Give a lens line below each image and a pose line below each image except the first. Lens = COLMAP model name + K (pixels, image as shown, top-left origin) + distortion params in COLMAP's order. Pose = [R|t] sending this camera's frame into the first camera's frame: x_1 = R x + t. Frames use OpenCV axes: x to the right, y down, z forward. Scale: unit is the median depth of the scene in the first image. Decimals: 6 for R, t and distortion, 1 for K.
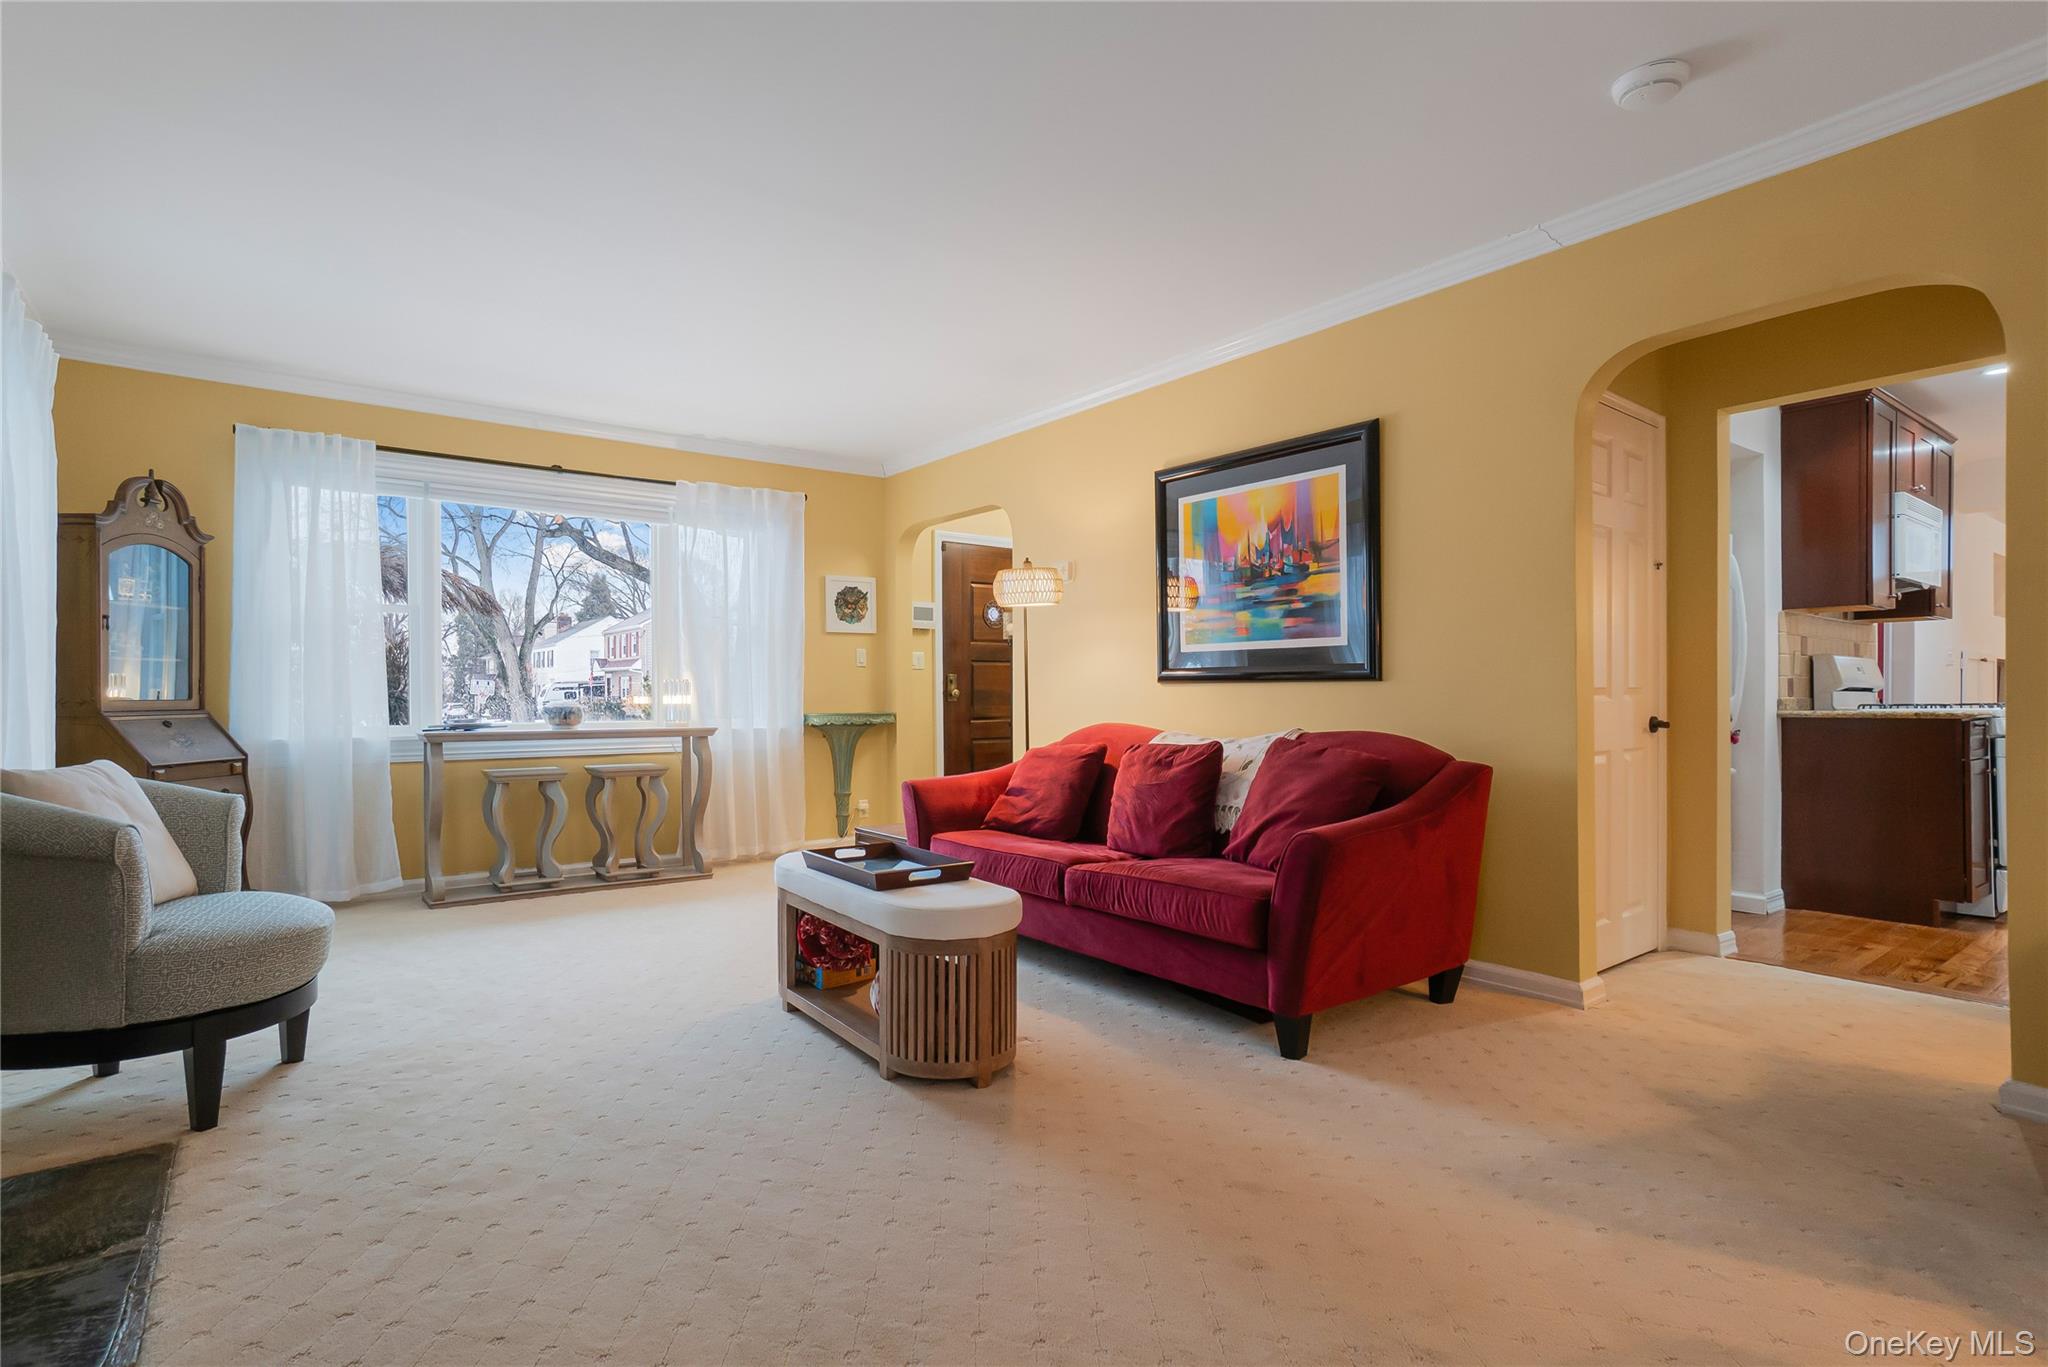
lens RADIAL K [[974.5, 0, 995.8], [0, 974.5, 692.3], [0, 0, 1]] dist [-0.026184, 0.000062]
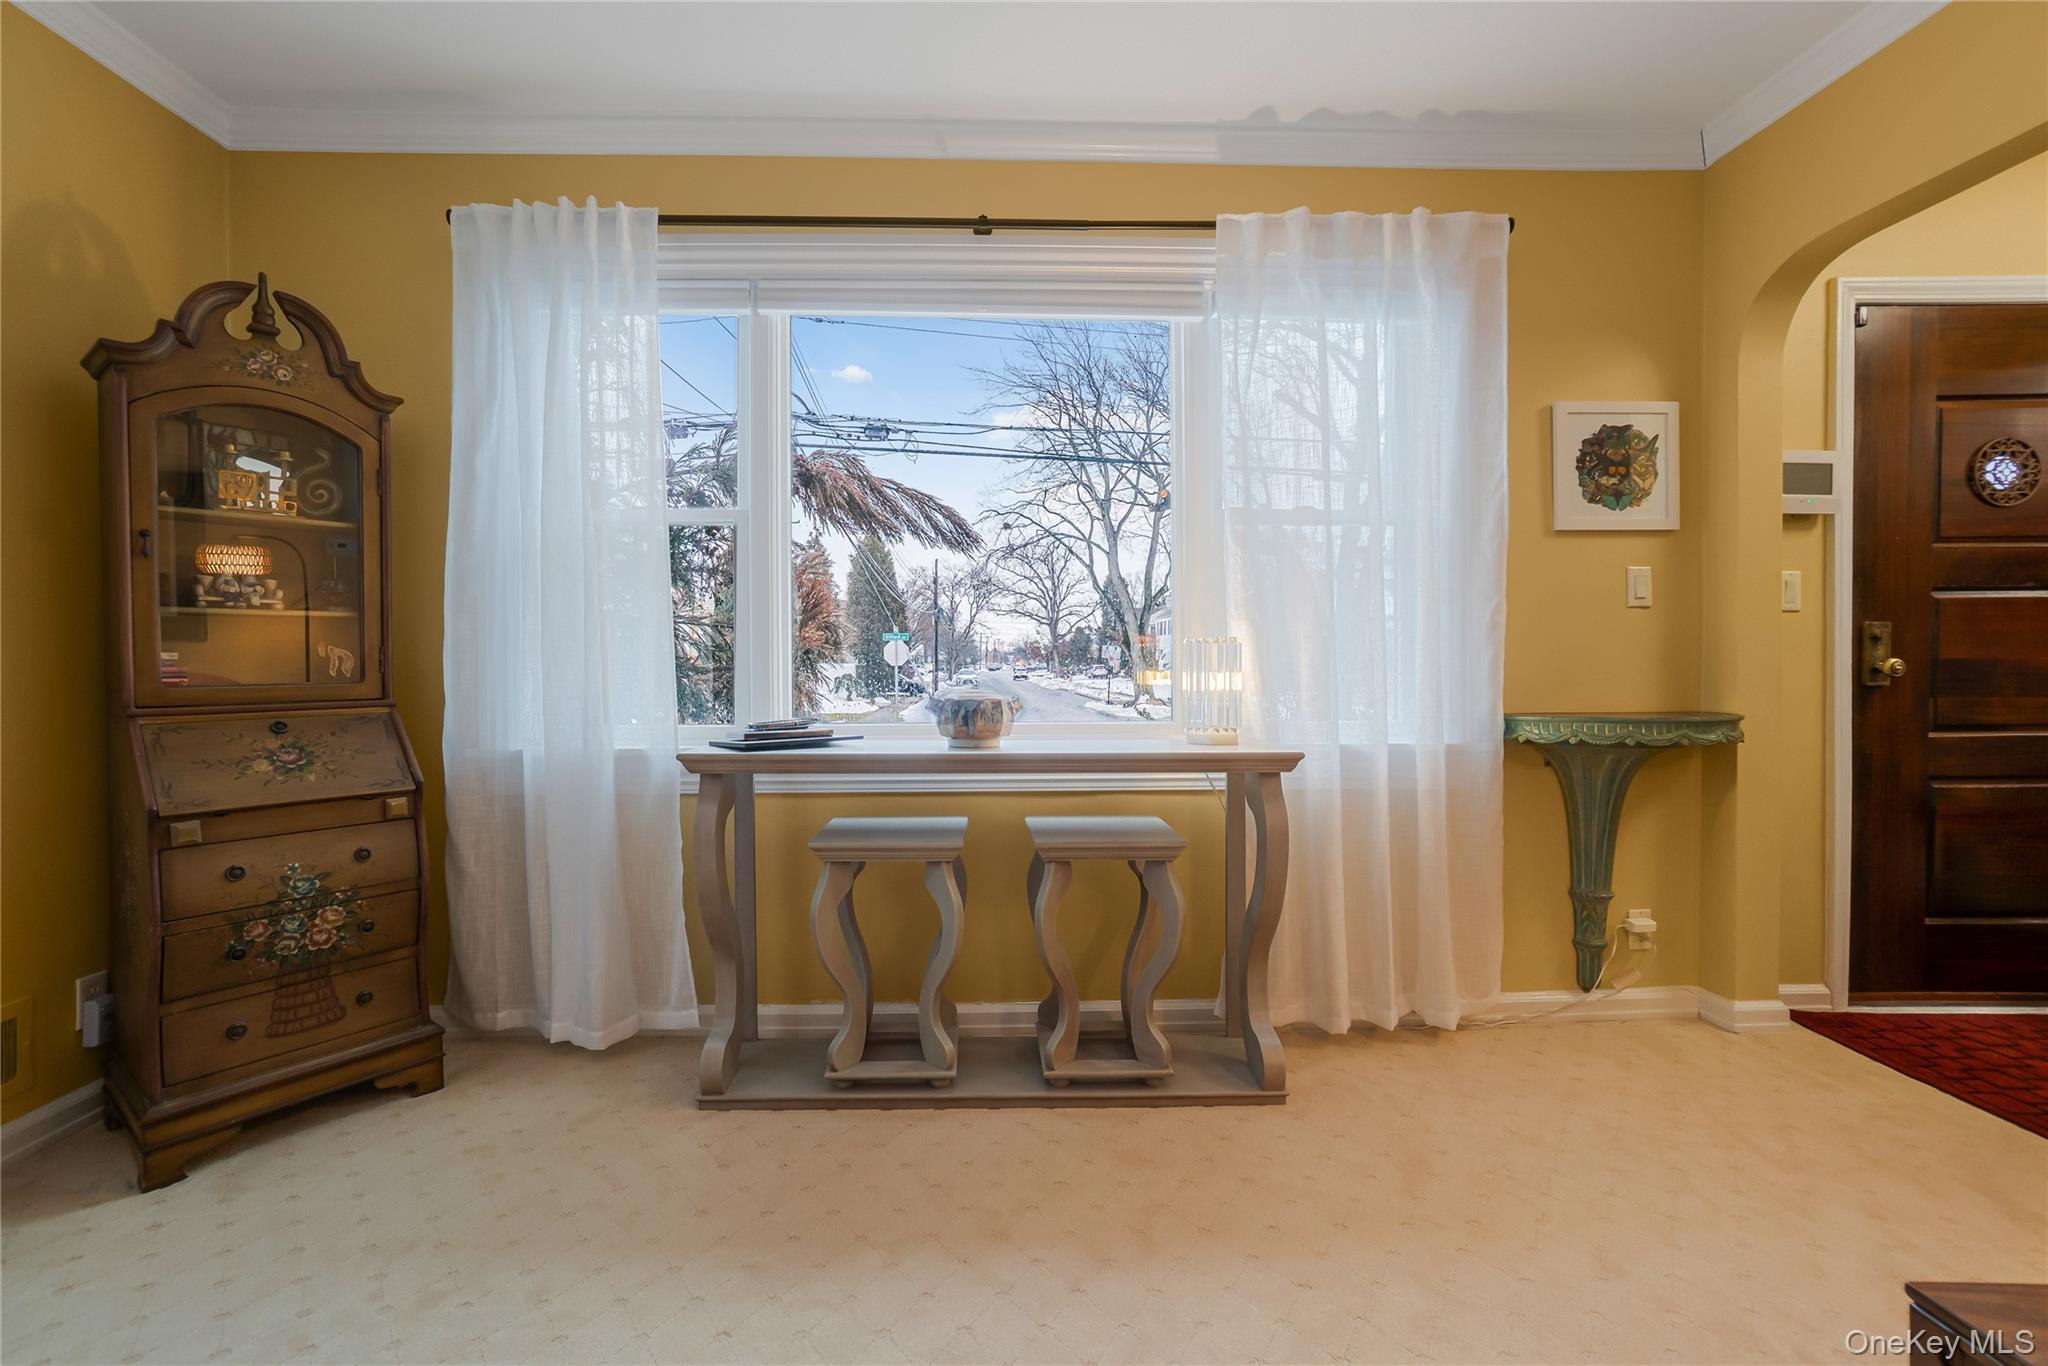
lens RADIAL K [[890.8, 0, 997.1], [0, 890.8, 677.8], [0, 0, 1]] dist [-0.050323, 0.023831]
pose [[0.811110, 0.012702, -0.584756, -0.147947], [0.001611, 0.999712, 0.023951, -0.004549], [0.584892, -0.020369, 0.810855, 0.530063]]
